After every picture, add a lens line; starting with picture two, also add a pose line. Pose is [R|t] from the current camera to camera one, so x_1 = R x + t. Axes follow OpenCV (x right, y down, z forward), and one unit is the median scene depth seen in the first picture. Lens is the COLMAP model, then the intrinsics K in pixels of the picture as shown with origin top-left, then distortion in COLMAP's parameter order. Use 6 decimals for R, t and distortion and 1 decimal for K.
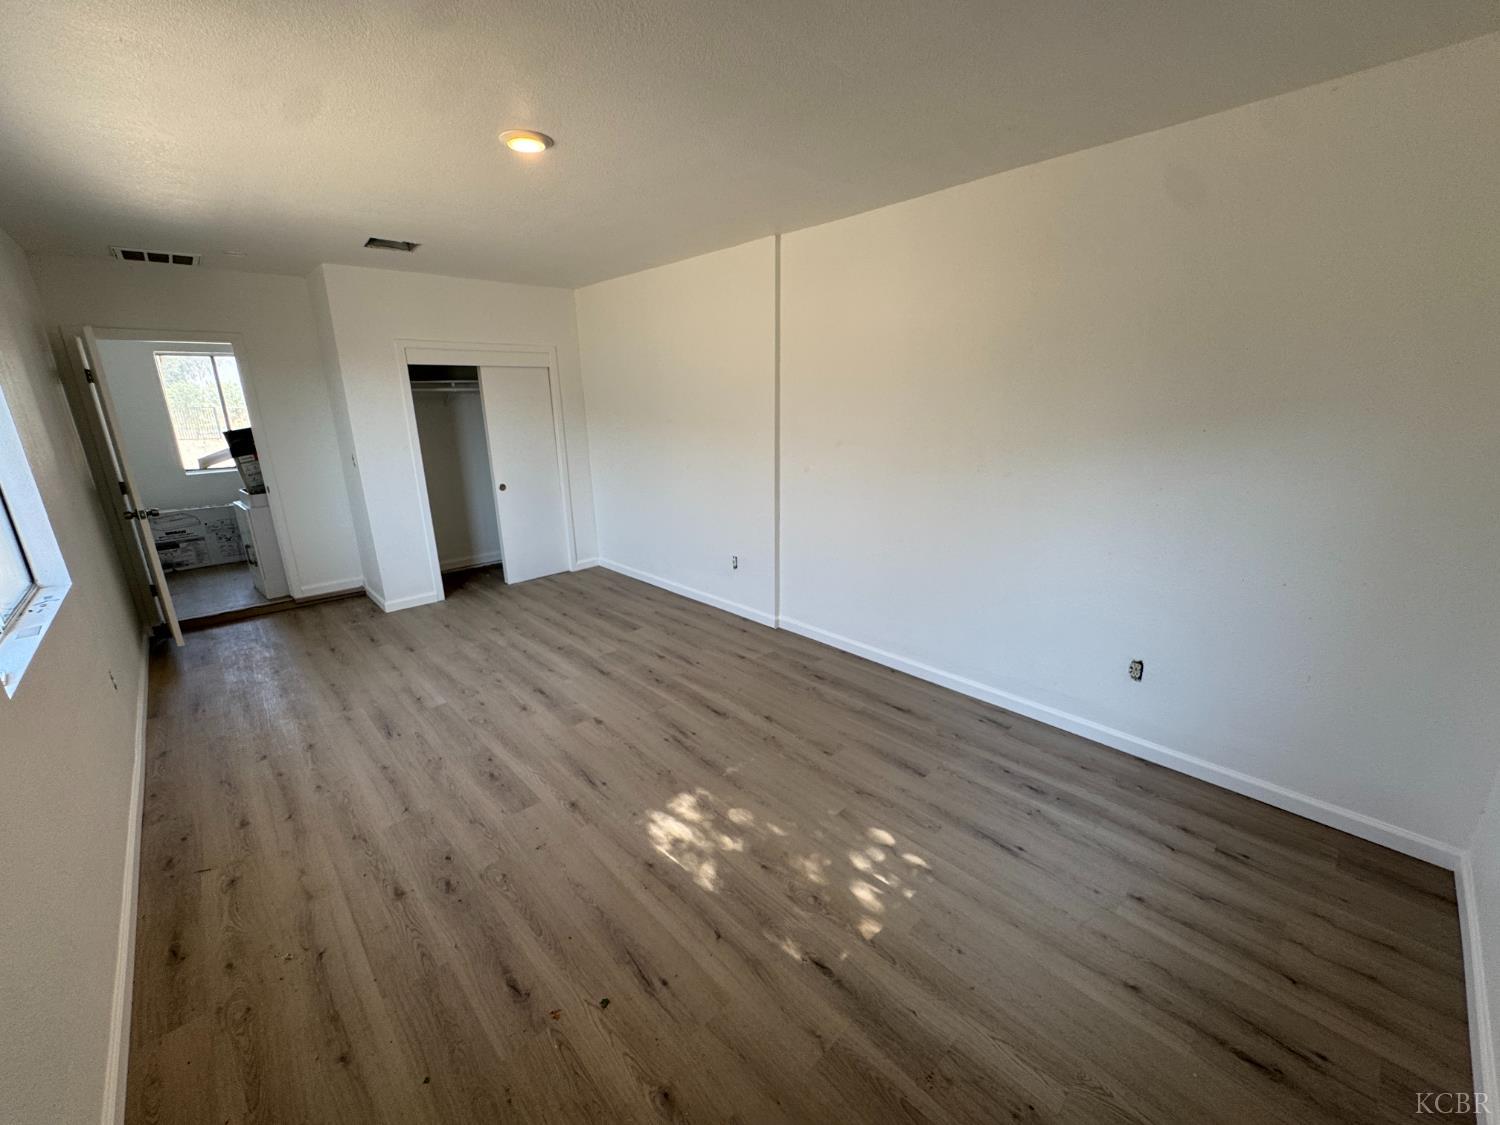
lens RADIAL K [[602.5, 0, 749.8], [0, 602.5, 560.7], [0, 0, 1]] dist [-0.003684, 0.001303]
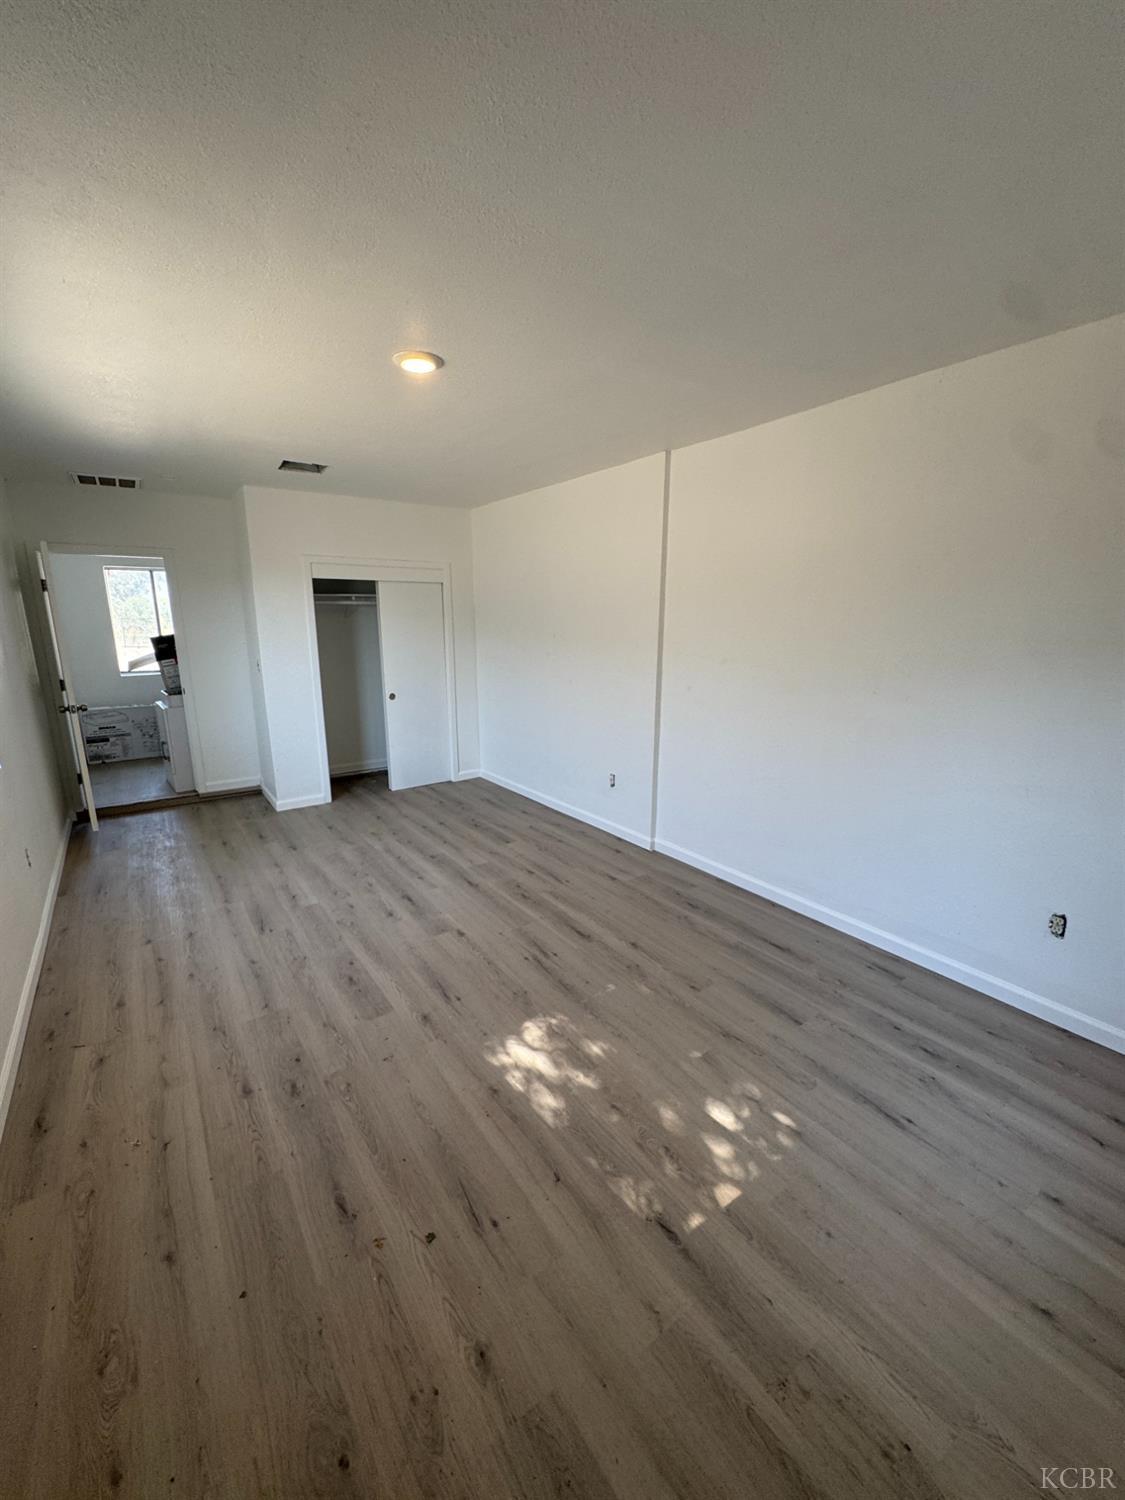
lens RADIAL K [[602.5, 0, 562.5], [0, 602.5, 750.0], [0, 0, 1]] dist [-0.003684, 0.001303]
pose [[0.990762, 0.044063, -0.128253, 0.030130], [-0.050299, 0.997684, -0.045793, 0.004281], [0.125938, 0.051821, 0.990684, 0.032220]]
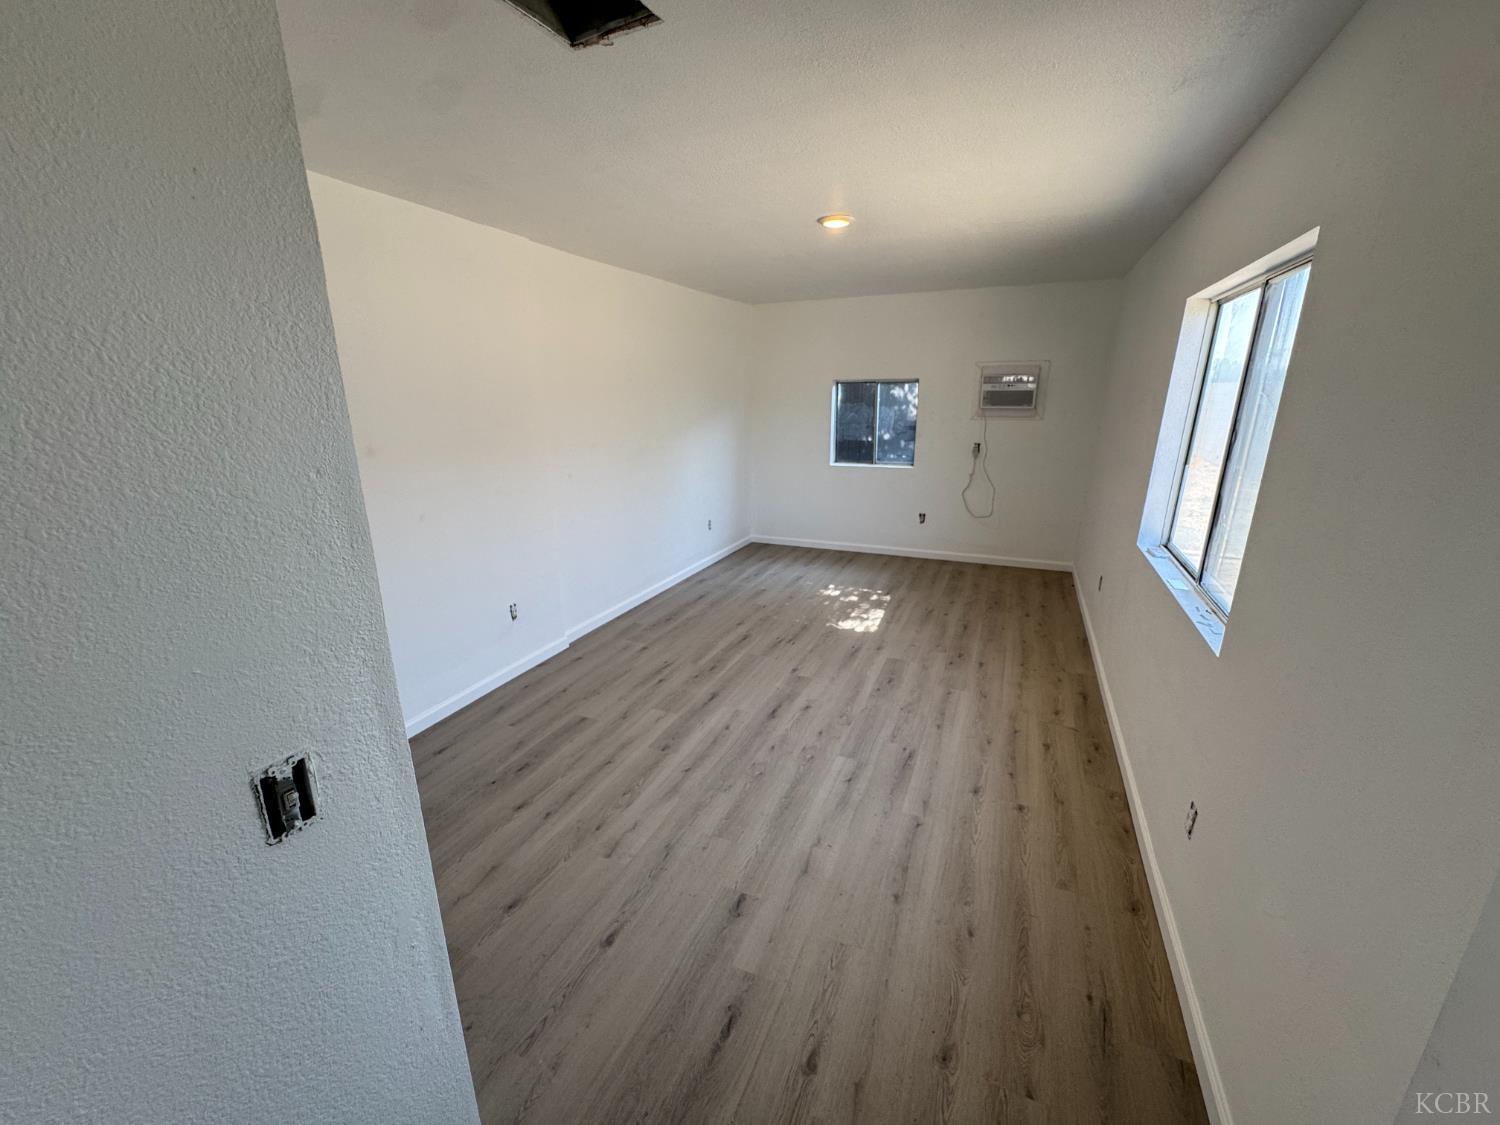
lens RADIAL K [[602.5, 0, 749.8], [0, 602.5, 560.7], [0, 0, 1]] dist [-0.003684, 0.001303]
pose [[-0.389988, -0.226753, 0.892464, -1.381674], [0.261985, 0.901828, 0.343614, -0.410313], [-0.882764, 0.367817, -0.292297, 1.501566]]
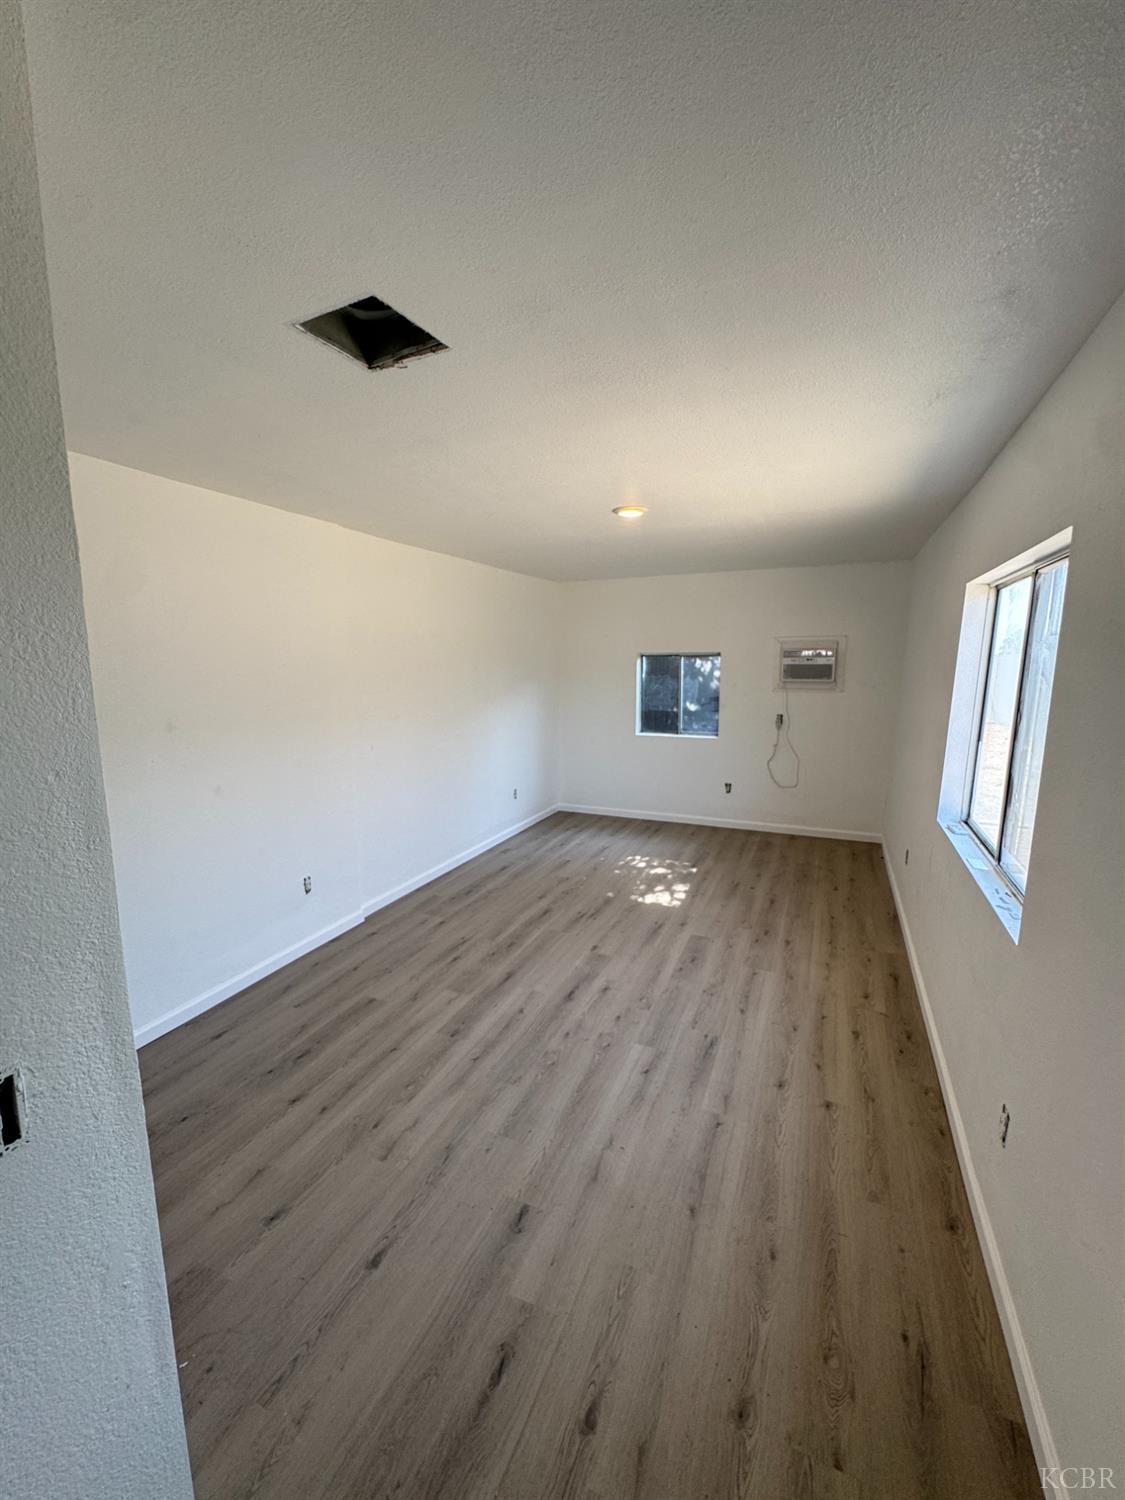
lens RADIAL K [[602.5, 0, 562.5], [0, 602.5, 750.0], [0, 0, 1]] dist [-0.003684, 0.001303]
pose [[-0.384653, -0.116613, 0.915665, -1.390747], [0.259104, 0.938465, 0.228361, -0.417582], [-0.885950, 0.325092, -0.330769, 1.463712]]
